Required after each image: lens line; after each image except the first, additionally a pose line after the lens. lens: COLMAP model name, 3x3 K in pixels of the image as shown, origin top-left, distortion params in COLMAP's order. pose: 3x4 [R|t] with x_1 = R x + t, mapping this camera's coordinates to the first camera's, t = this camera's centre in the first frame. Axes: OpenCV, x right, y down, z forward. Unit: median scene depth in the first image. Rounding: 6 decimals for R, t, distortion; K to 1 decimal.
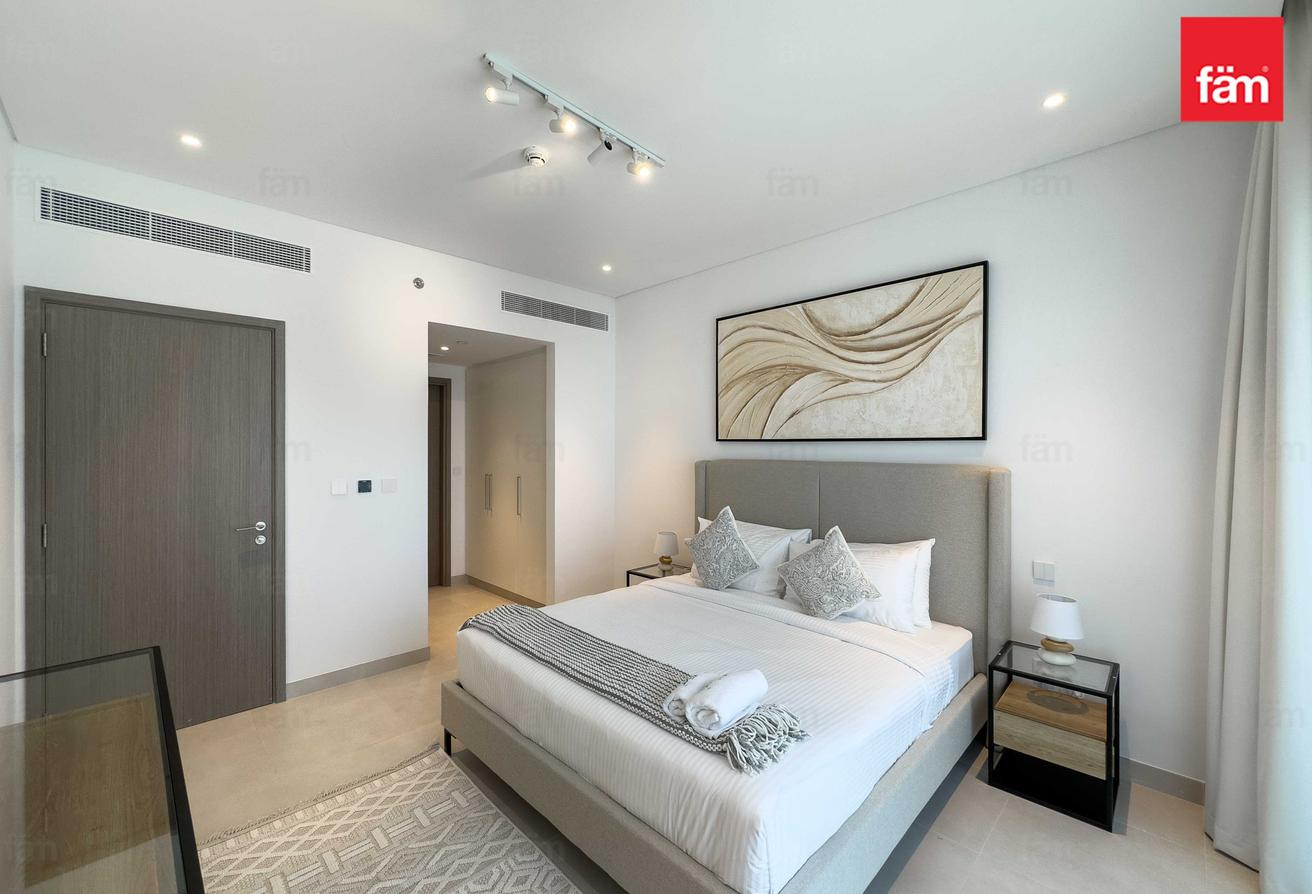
lens RADIAL K [[521.7, 0, 656.0], [0, 521.7, 447.0], [0, 0, 1]] dist [-0.003318, 0.000034]
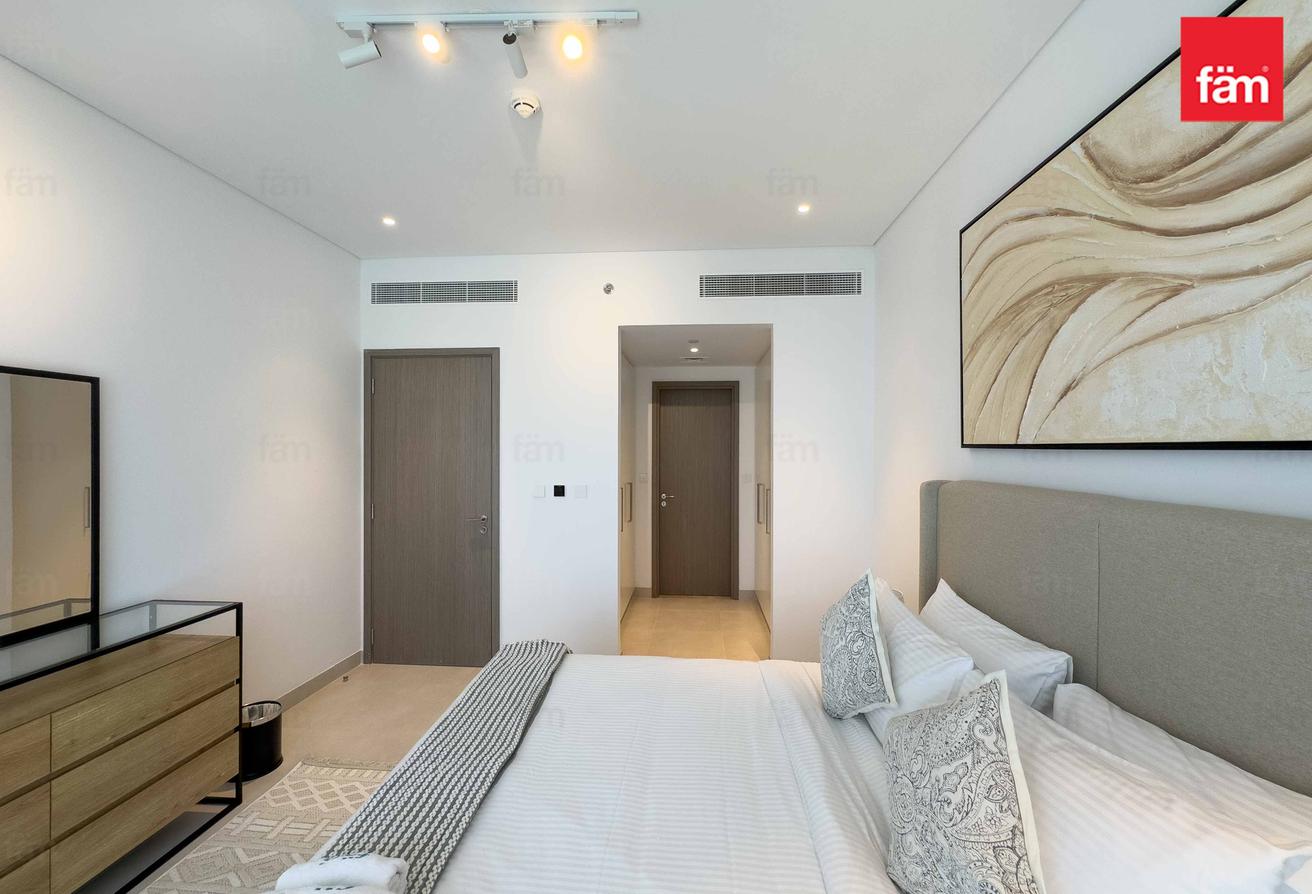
lens RADIAL K [[524.3, 0, 661.3], [0, 524.3, 448.4], [0, 0, 1]] dist [-0.002924, -0.000270]
pose [[0.657161, 0.000381, -0.753750, 0.384730], [-0.003587, 0.999990, -0.002622, -0.009332], [0.753742, 0.004426, 0.657156, 0.449638]]
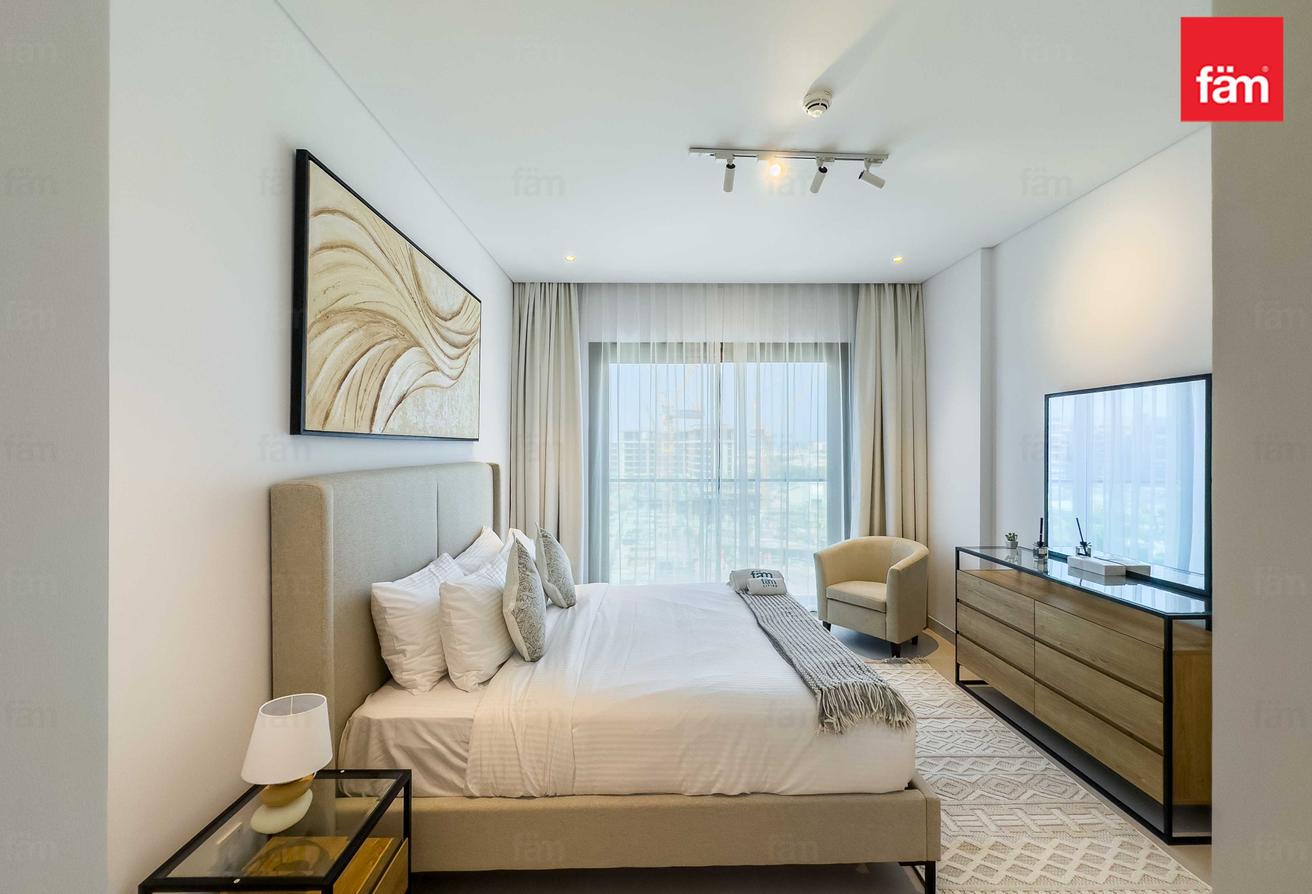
lens RADIAL K [[524.3, 0, 661.3], [0, 524.3, 448.4], [0, 0, 1]] dist [-0.002924, -0.000270]
pose [[-0.725679, -0.004117, 0.688021, -0.457493], [0.000658, 0.999977, 0.006678, -0.003228], [-0.688033, 0.005299, -0.725660, 1.295549]]
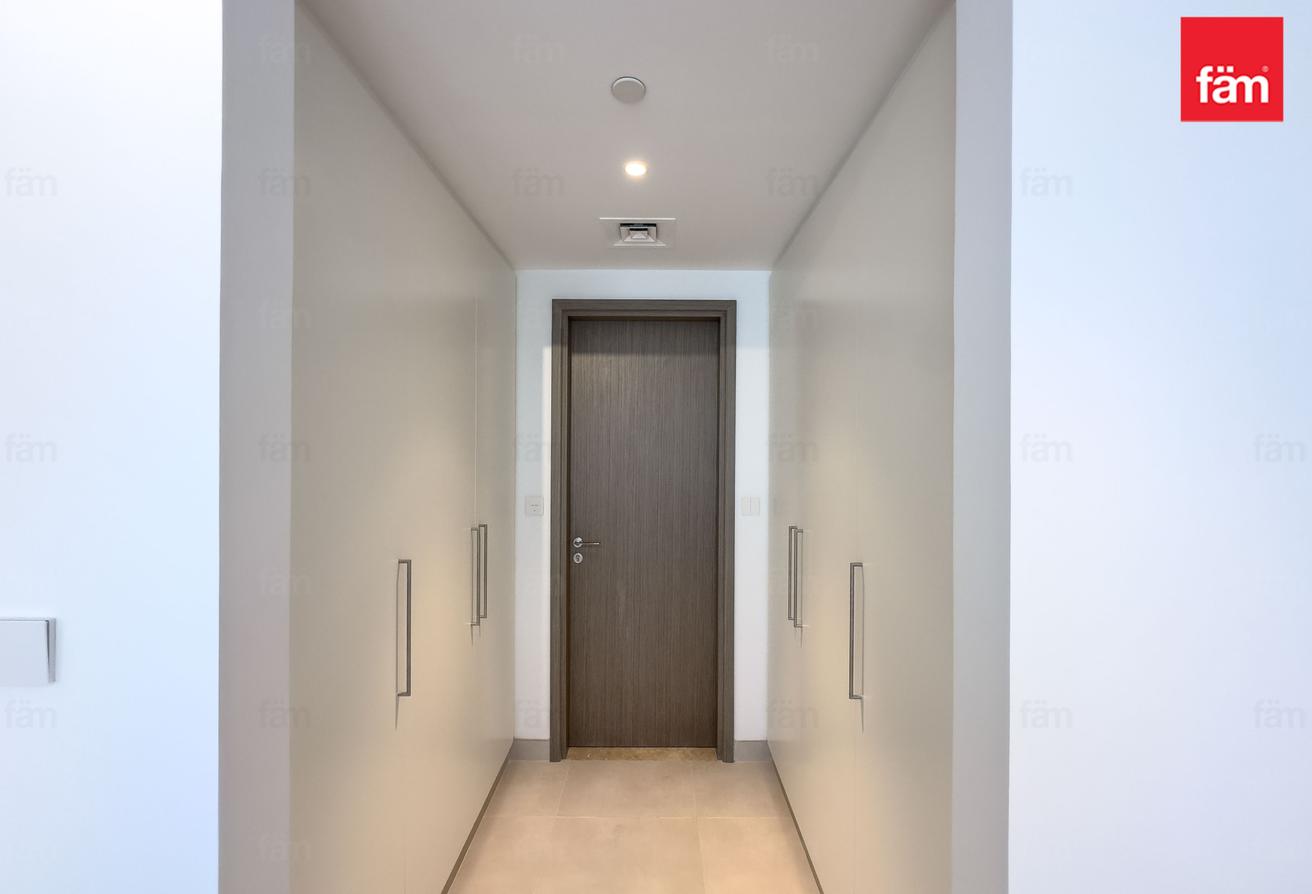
lens RADIAL K [[533.2, 0, 659.8], [0, 533.2, 448.0], [0, 0, 1]] dist [-0.001935, 0.000022]
pose [[0.715021, 0.004378, -0.699090, -0.200680], [-0.005705, 0.999984, 0.000427, -0.007322], [0.699080, 0.003683, 0.715034, 1.048630]]
